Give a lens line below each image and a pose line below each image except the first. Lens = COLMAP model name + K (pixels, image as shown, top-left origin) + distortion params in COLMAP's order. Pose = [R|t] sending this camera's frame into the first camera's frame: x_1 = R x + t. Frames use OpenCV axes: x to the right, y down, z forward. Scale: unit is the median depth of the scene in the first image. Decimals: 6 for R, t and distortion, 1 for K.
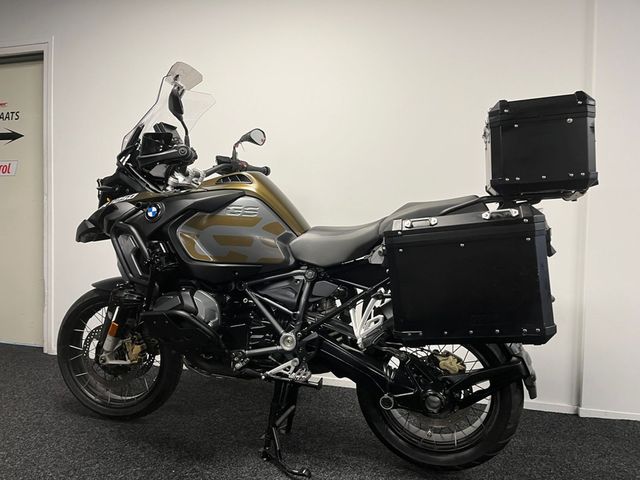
lens RADIAL K [[447.9, 0, 315.2], [0, 447.9, 240.4], [0, 0, 1]] dist [0.028036, -0.072270]
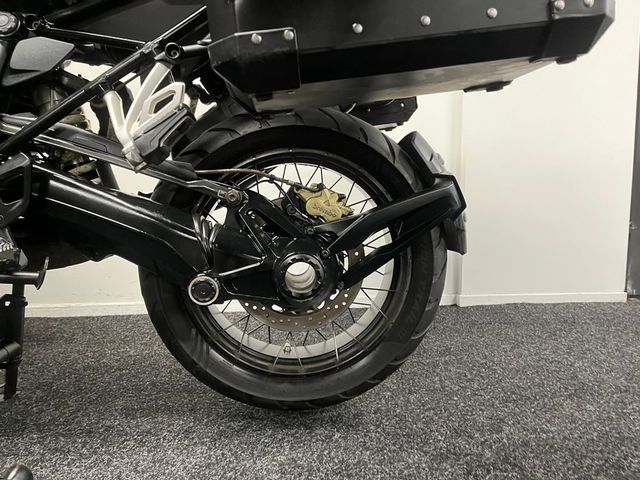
lens RADIAL K [[447.9, 0, 315.2], [0, 447.9, 240.4], [0, 0, 1]] dist [0.028036, -0.072270]
pose [[0.919425, -0.064467, 0.387944, 0.087345], [0.025966, 0.994271, 0.103683, 0.258338], [-0.392406, -0.085256, 0.915832, 0.525248]]
